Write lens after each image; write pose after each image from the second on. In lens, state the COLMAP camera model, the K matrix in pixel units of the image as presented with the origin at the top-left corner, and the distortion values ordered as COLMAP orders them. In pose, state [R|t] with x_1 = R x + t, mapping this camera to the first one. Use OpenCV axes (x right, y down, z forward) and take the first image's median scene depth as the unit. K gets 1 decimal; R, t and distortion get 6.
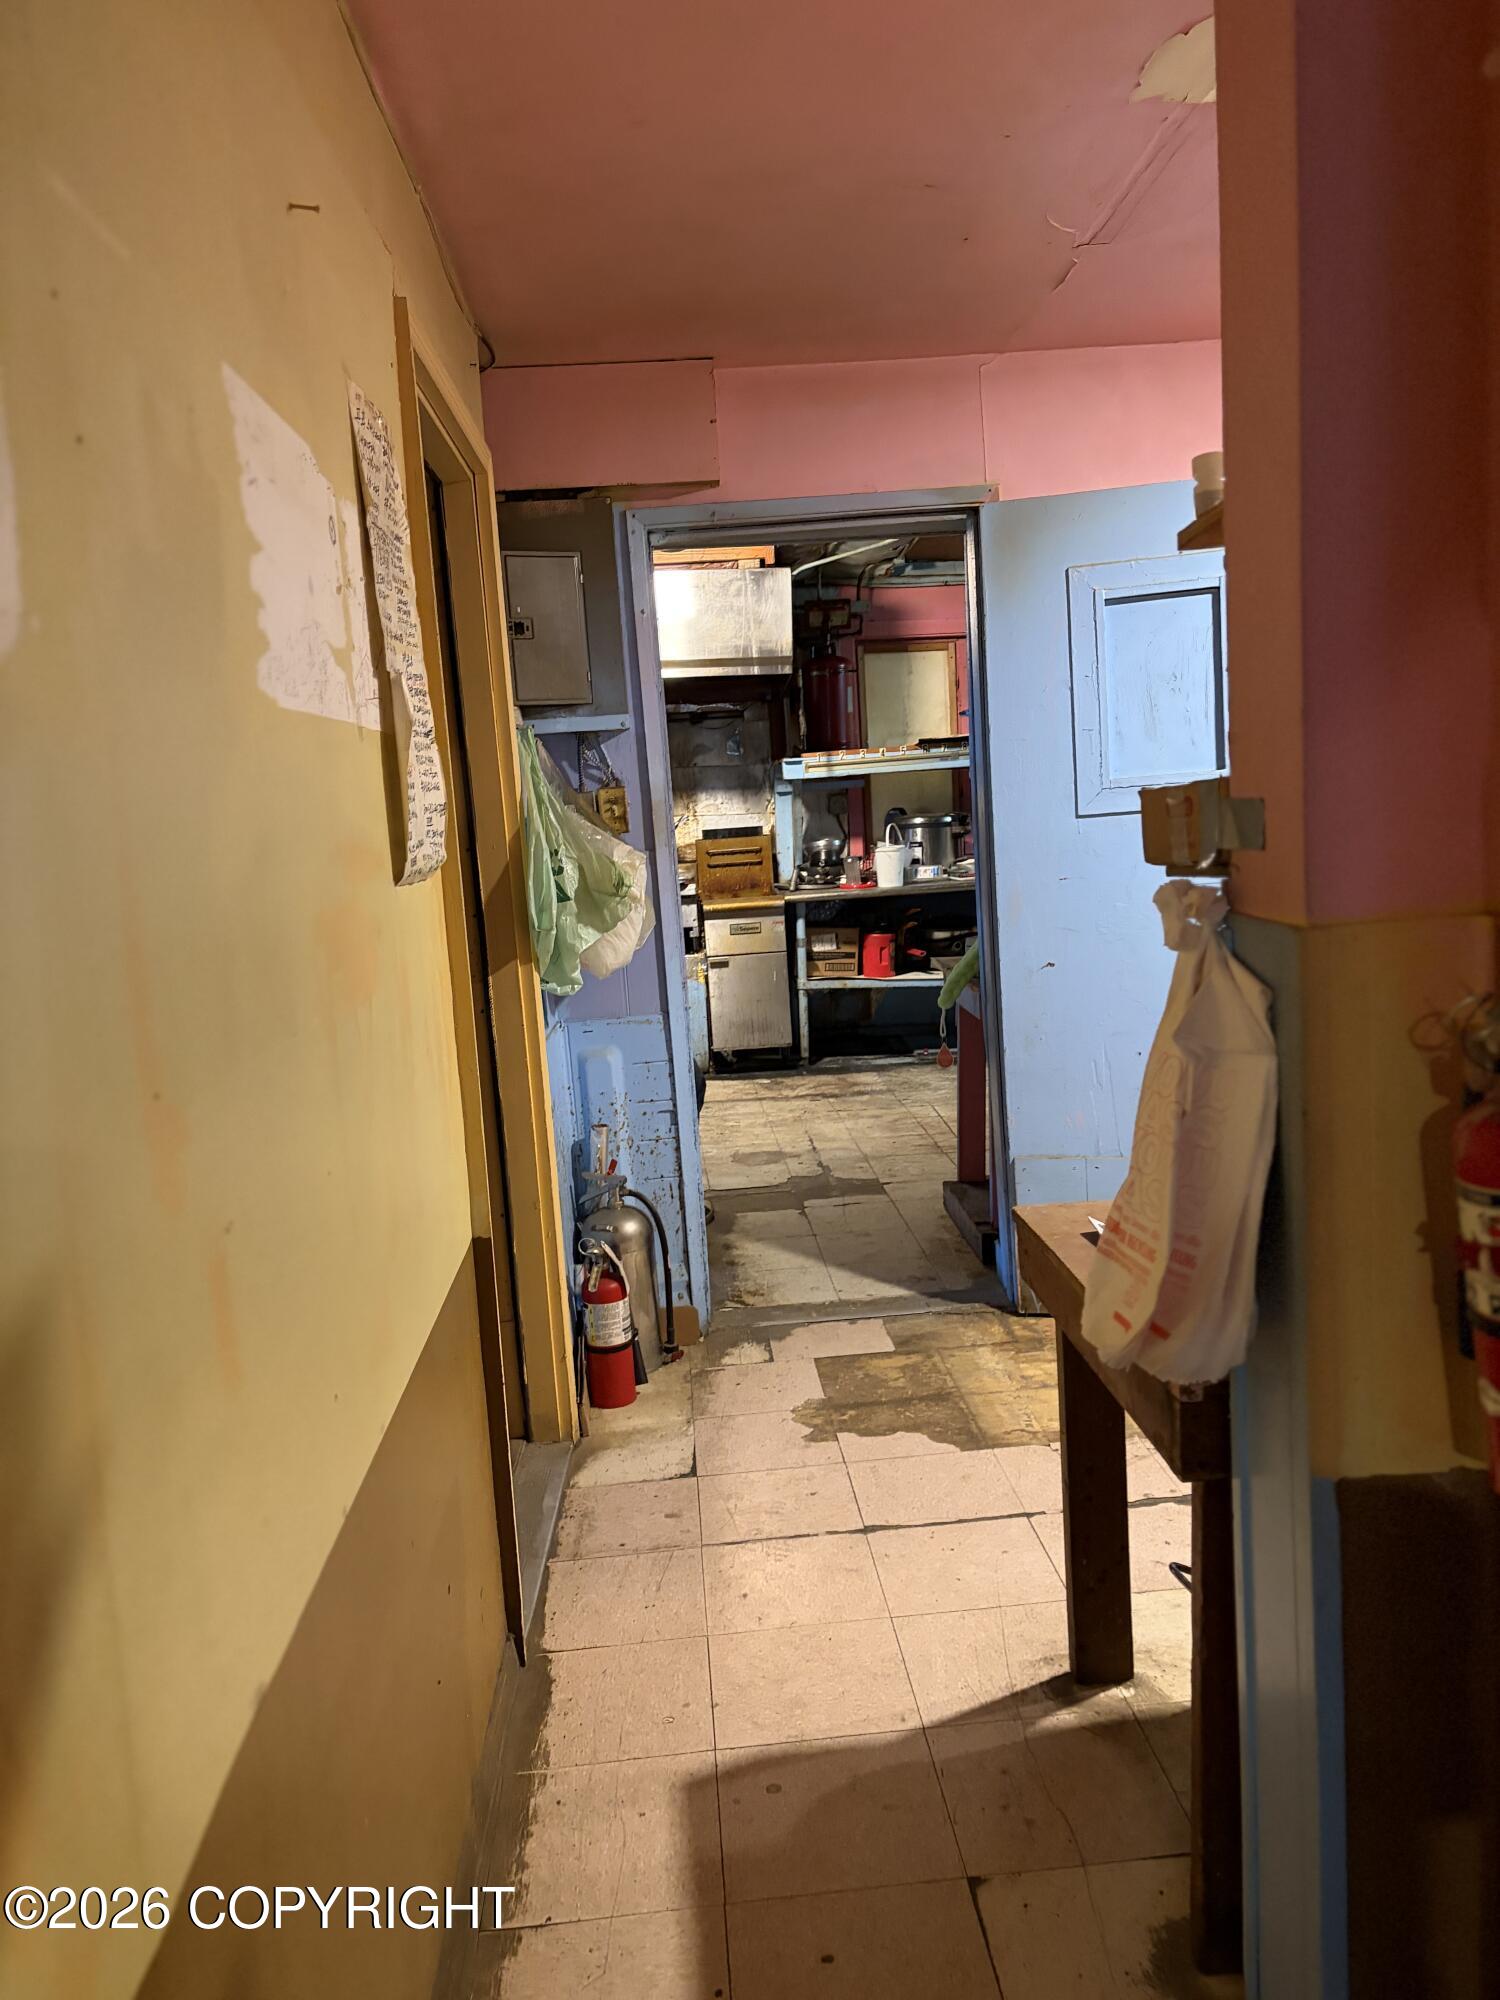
lens RADIAL K [[1504.8, 0, 751.8], [0, 1504.8, 998.9], [0, 0, 1]] dist [0.009156, -0.001244]
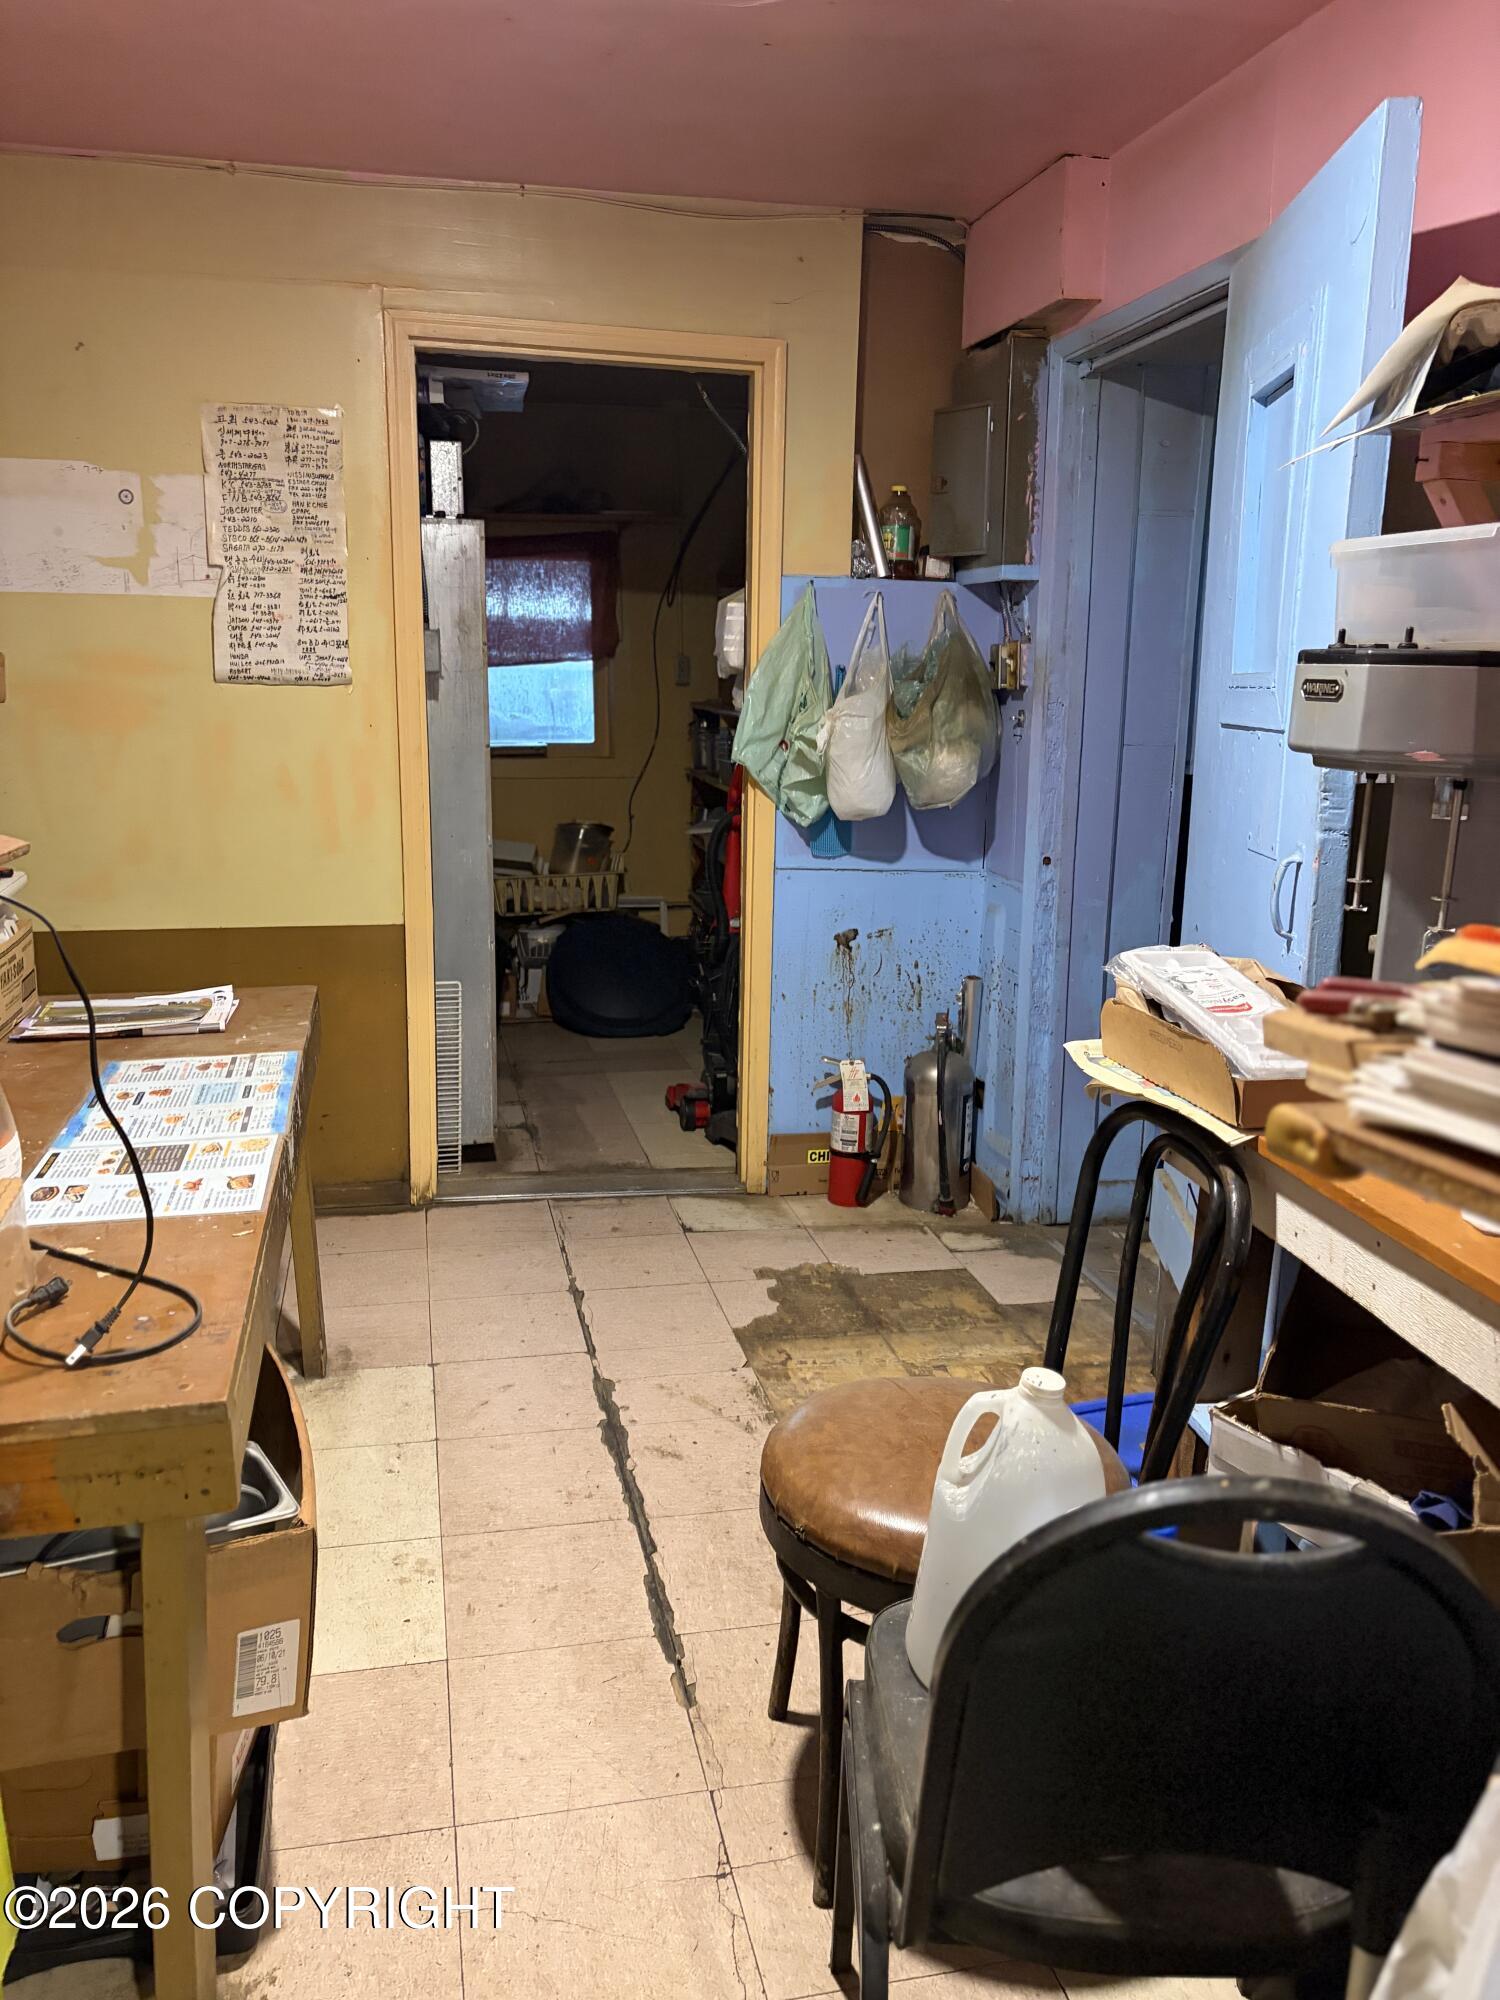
lens RADIAL K [[1504.8, 0, 751.7], [0, 1504.8, 999.9], [0, 0, 1]] dist [0.009156, -0.001244]
pose [[0.166470, 0.287904, -0.943080, 0.944015], [-0.167055, 0.950834, 0.260783, -0.160485], [0.971792, 0.114133, 0.206381, 0.713108]]
